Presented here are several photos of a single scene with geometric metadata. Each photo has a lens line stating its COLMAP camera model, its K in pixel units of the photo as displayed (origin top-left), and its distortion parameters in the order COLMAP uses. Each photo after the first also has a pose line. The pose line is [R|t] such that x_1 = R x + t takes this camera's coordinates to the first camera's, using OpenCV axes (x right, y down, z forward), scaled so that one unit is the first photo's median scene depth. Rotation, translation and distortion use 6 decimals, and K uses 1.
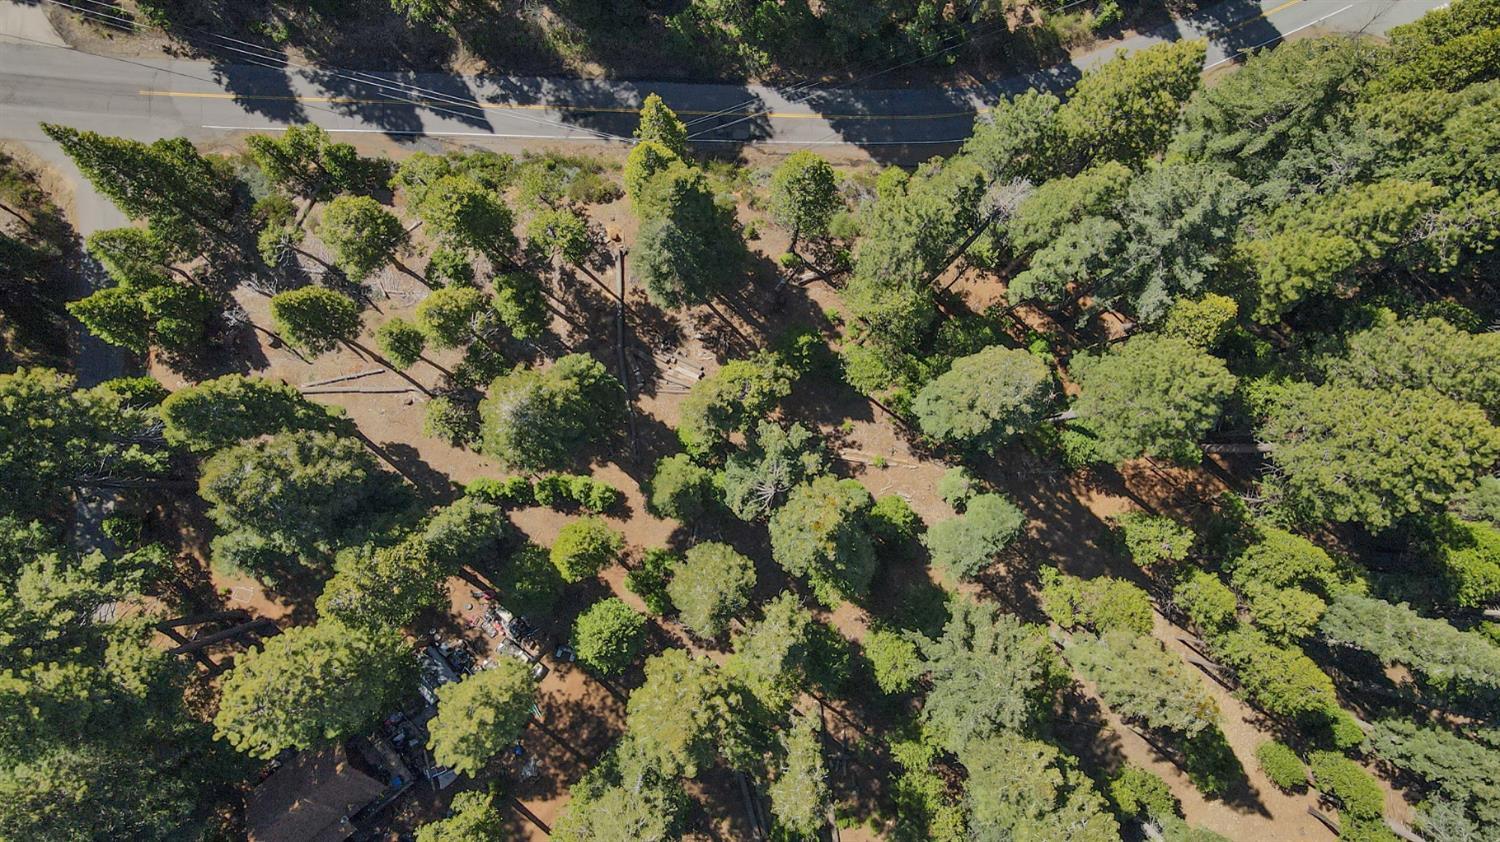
lens RADIAL K [[1119.6, 0, 750.0], [0, 1119.6, 421.0], [0, 0, 1]] dist [-0.009204, 0.061697]
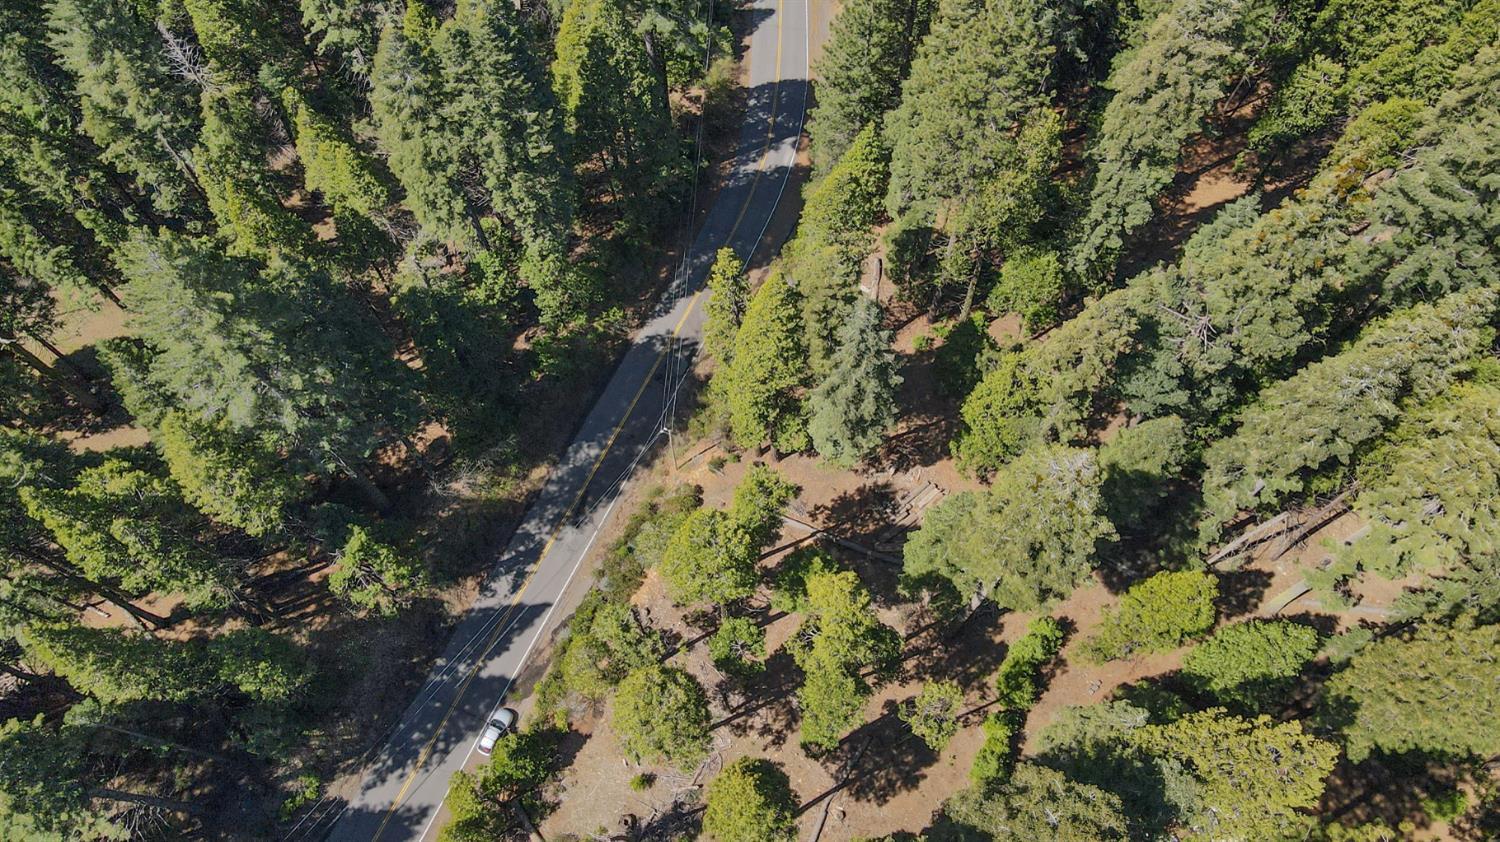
lens RADIAL K [[1119.6, 0, 750.0], [0, 1119.6, 421.0], [0, 0, 1]] dist [-0.009204, 0.061697]
pose [[0.418843, -0.832797, 0.361967, -0.353720], [0.906613, 0.406005, -0.114951, -0.087285], [-0.051230, 0.376310, 0.925076, 0.188103]]
